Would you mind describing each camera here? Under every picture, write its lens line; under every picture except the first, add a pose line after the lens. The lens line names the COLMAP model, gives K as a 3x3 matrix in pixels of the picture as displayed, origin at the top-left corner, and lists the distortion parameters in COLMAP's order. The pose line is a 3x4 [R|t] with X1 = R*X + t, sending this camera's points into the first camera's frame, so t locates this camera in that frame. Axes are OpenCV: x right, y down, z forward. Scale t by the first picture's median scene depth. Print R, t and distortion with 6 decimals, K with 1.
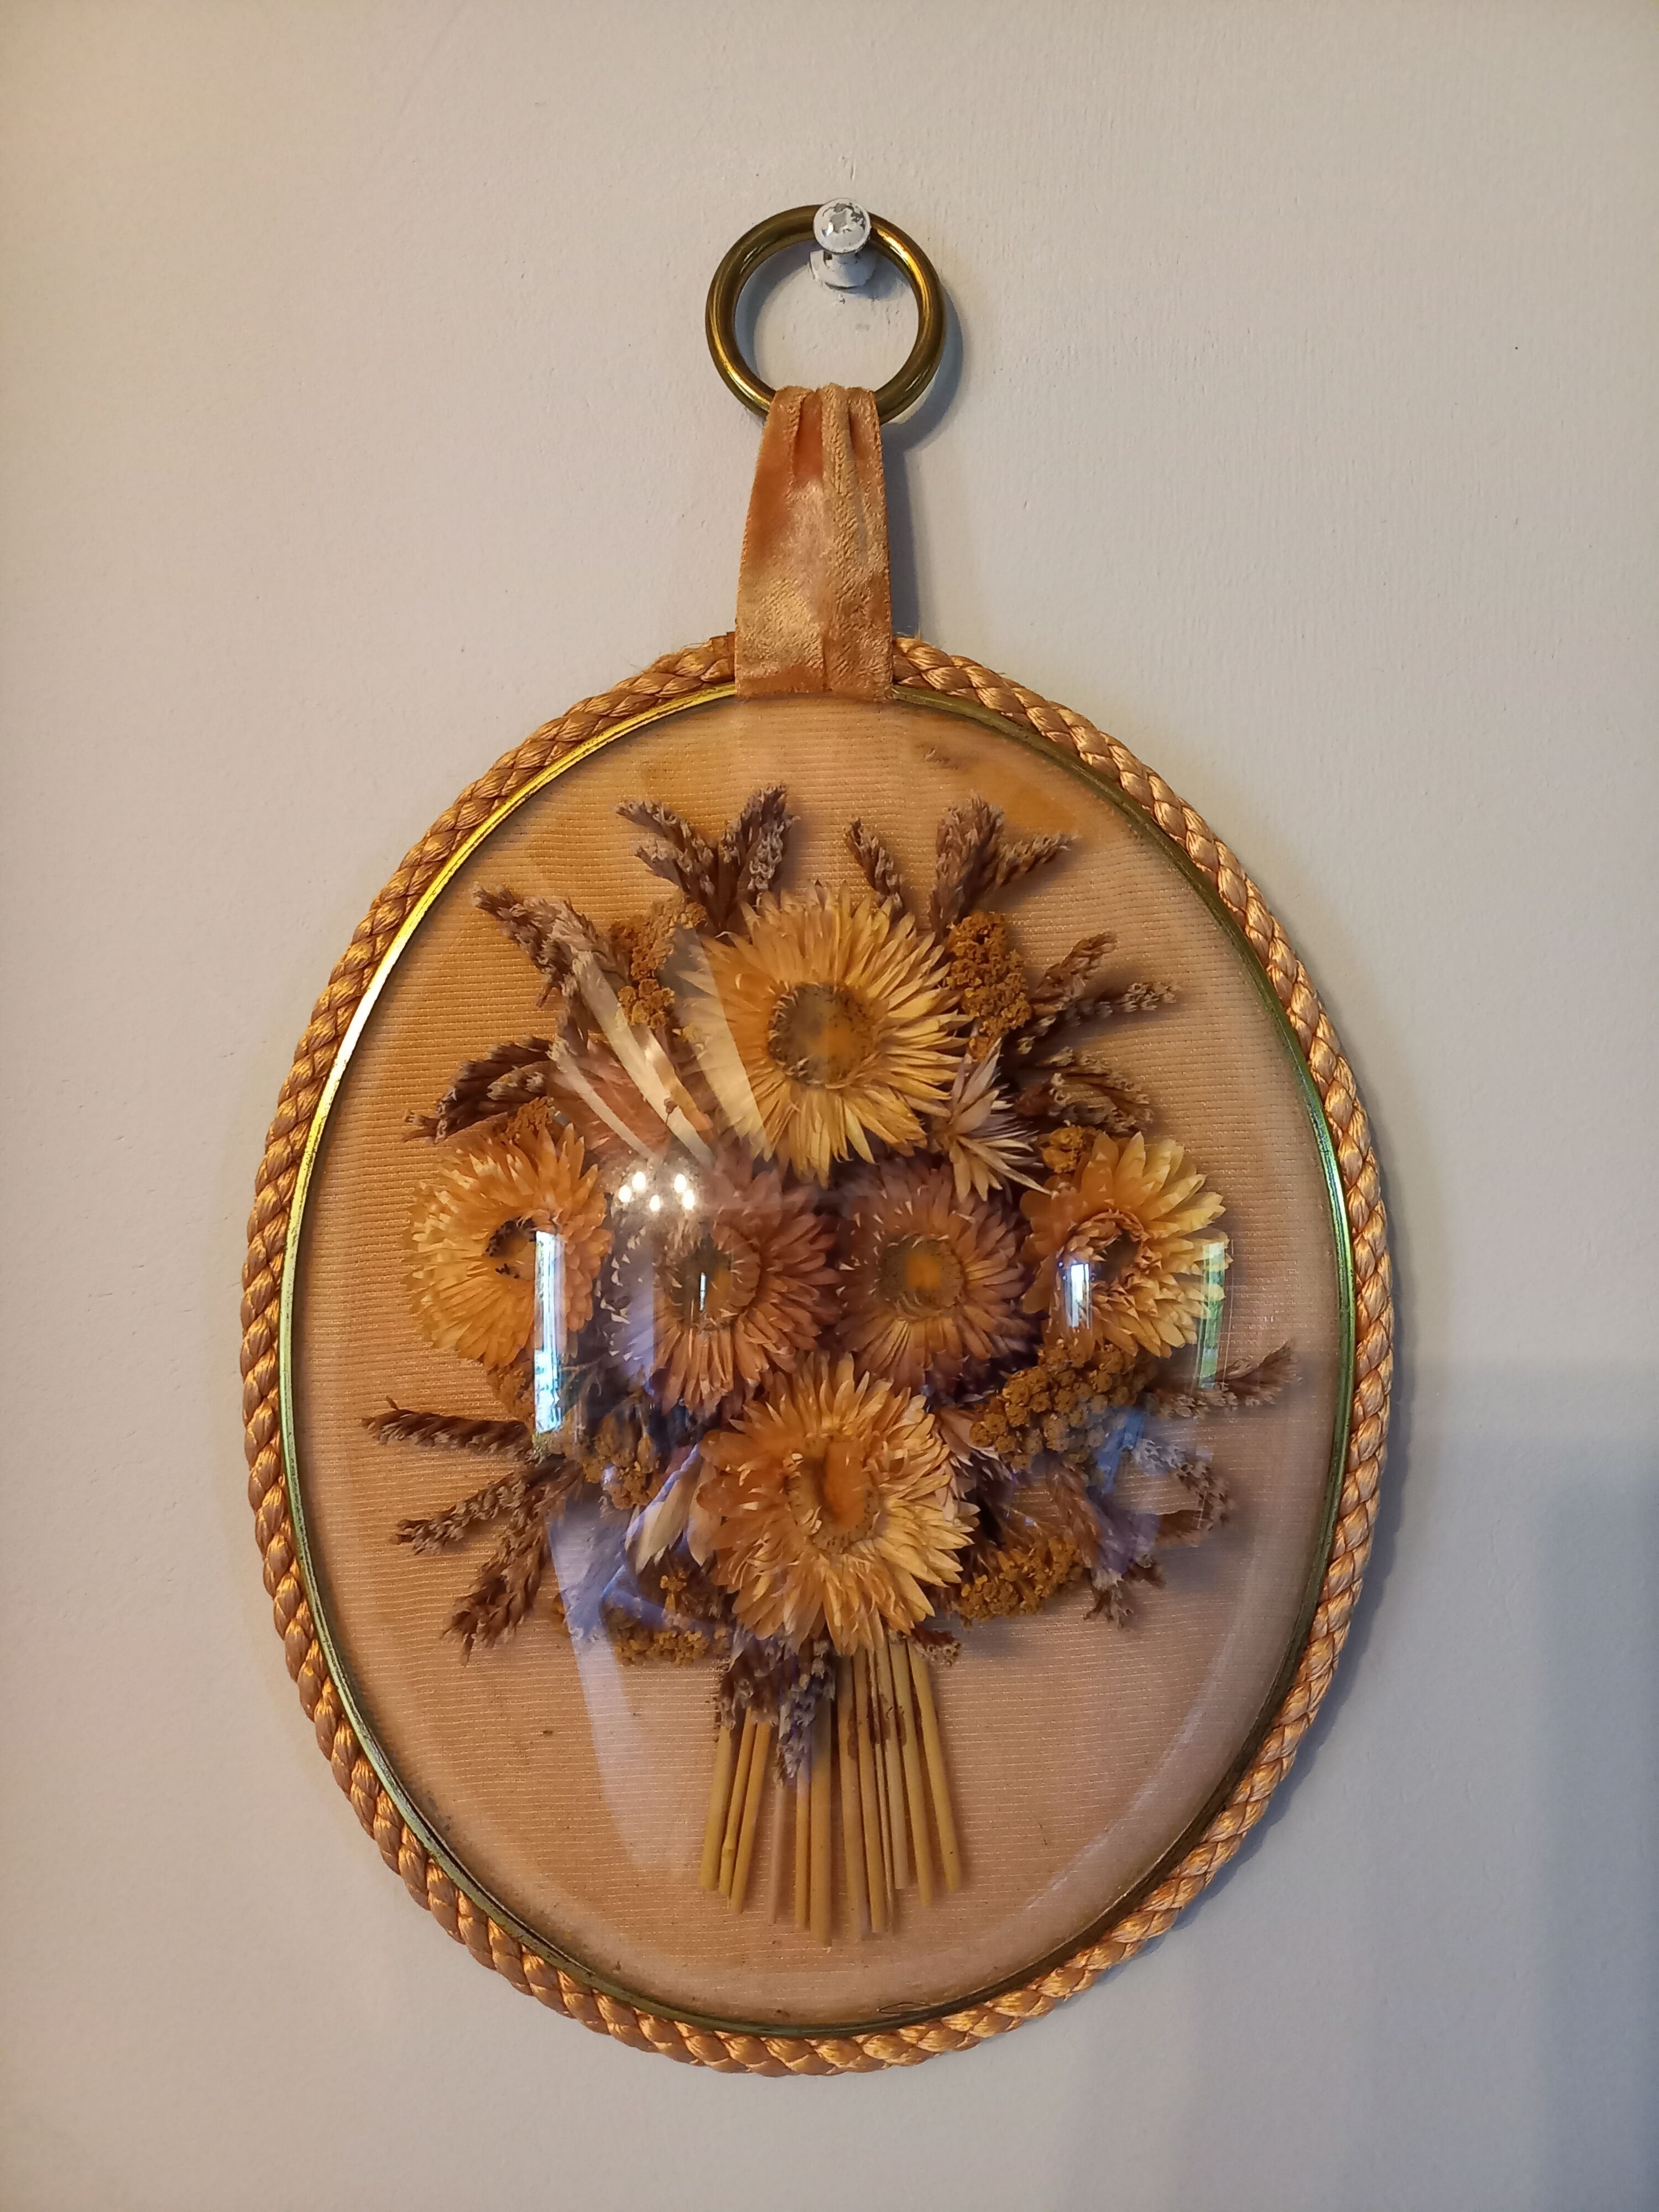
lens RADIAL K [[1615.9, 0, 829.5], [0, 1615.9, 1106.0], [0, 0, 1]] dist [0.006443, -0.085677]
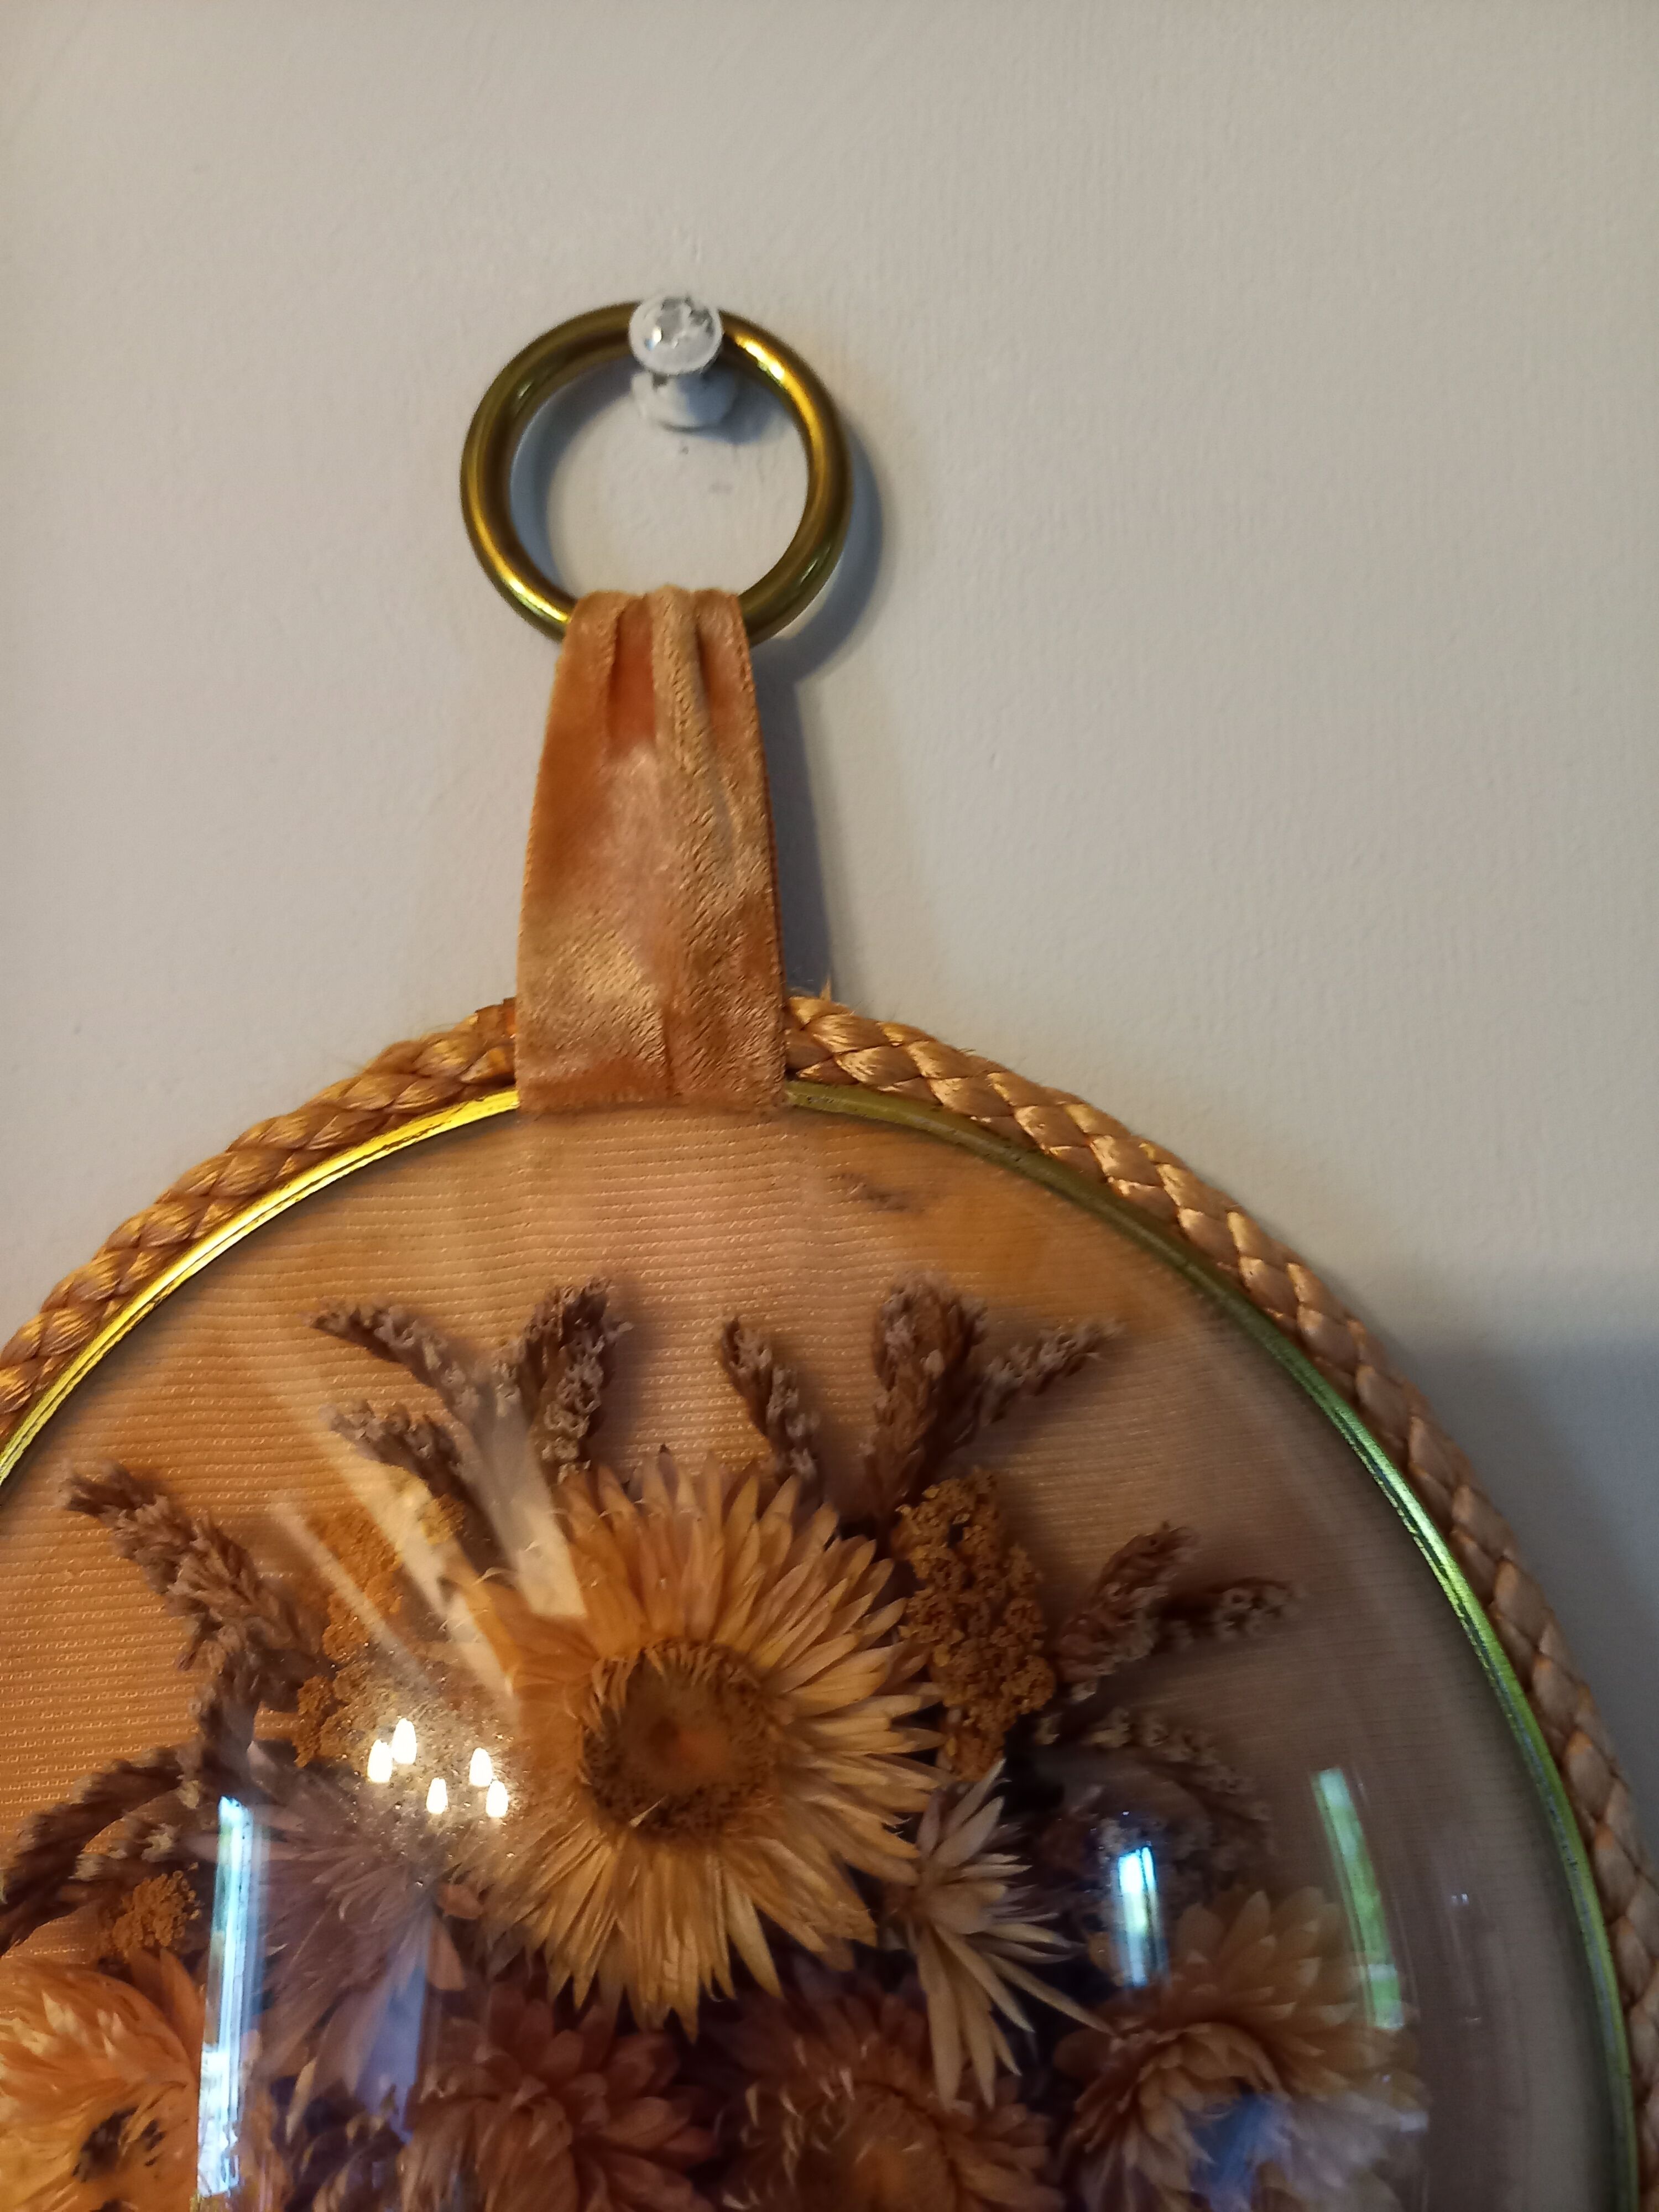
lens RADIAL K [[1770.2, 0, 828.6], [0, 1770.2, 1142.1], [0, 0, 1]] dist [0.055085, -0.186479]
pose [[0.998827, -0.040757, 0.026137, 0.036746], [0.042929, 0.995125, -0.088788, -0.179887], [-0.022391, 0.089806, 0.995708, 0.356816]]
